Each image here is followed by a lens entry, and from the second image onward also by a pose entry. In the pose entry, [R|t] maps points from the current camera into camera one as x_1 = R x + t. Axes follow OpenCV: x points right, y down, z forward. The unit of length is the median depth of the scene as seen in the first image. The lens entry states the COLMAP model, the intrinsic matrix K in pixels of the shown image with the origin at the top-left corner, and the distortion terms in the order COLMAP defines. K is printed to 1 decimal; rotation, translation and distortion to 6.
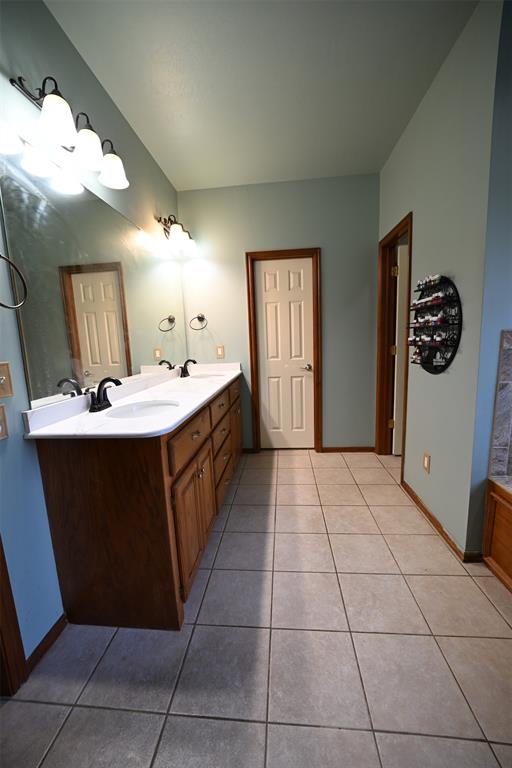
lens RADIAL K [[307.7, 0, 256.0], [0, 307.7, 384.0], [0, 0, 1]] dist [-0.025909, 0.006985]
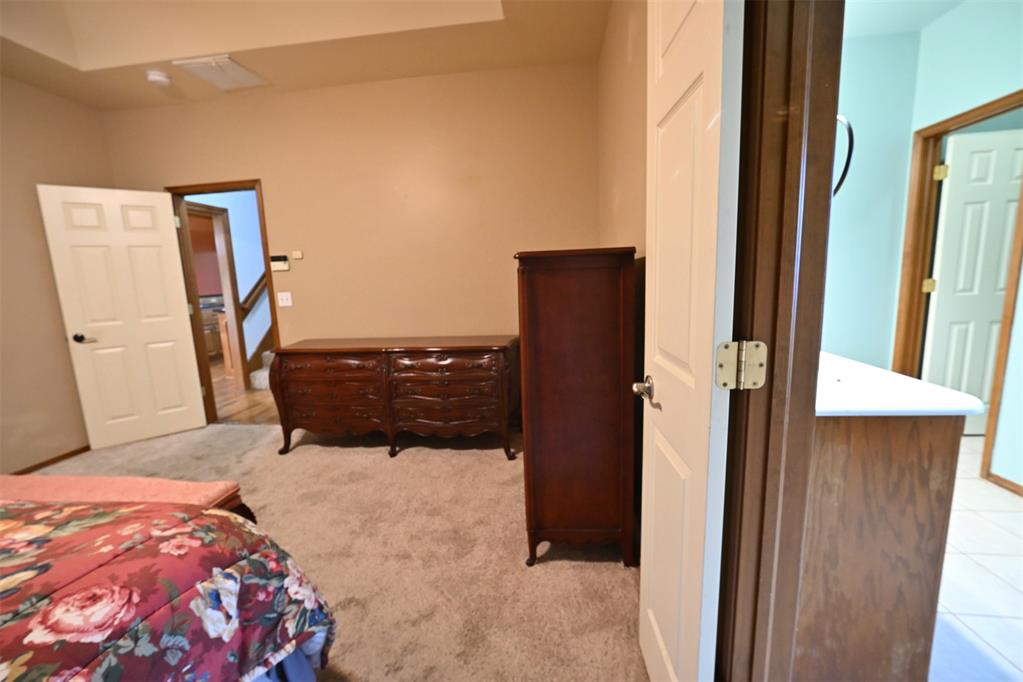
lens RADIAL K [[409.9, 0, 506.3], [0, 409.9, 336.7], [0, 0, 1]] dist [-0.025909, 0.006985]
pose [[0.999779, 0.003531, -0.020738, -0.901267], [-0.003496, 0.999992, 0.001740, 0.011204], [0.020744, -0.001668, 0.999783, 0.111298]]
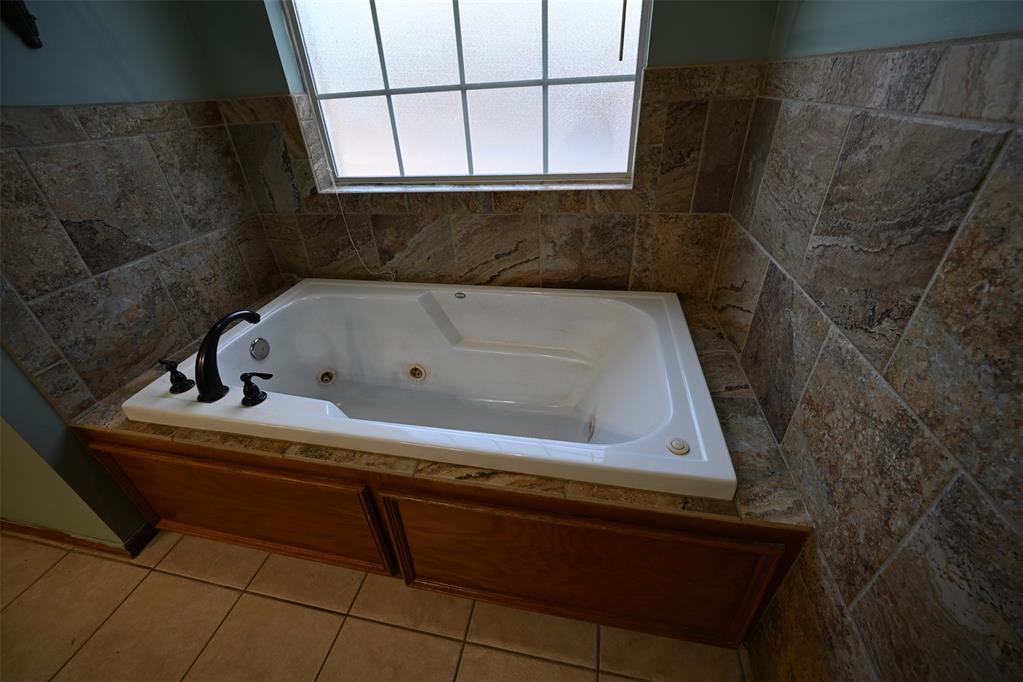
lens RADIAL K [[409.9, 0, 506.3], [0, 409.9, 336.7], [0, 0, 1]] dist [-0.025909, 0.006985]
pose [[0.116445, -0.499432, 0.858492, 0.317750], [0.195207, 0.859021, 0.473262, -0.007733], [-0.973825, 0.112474, 0.197521, 0.092810]]
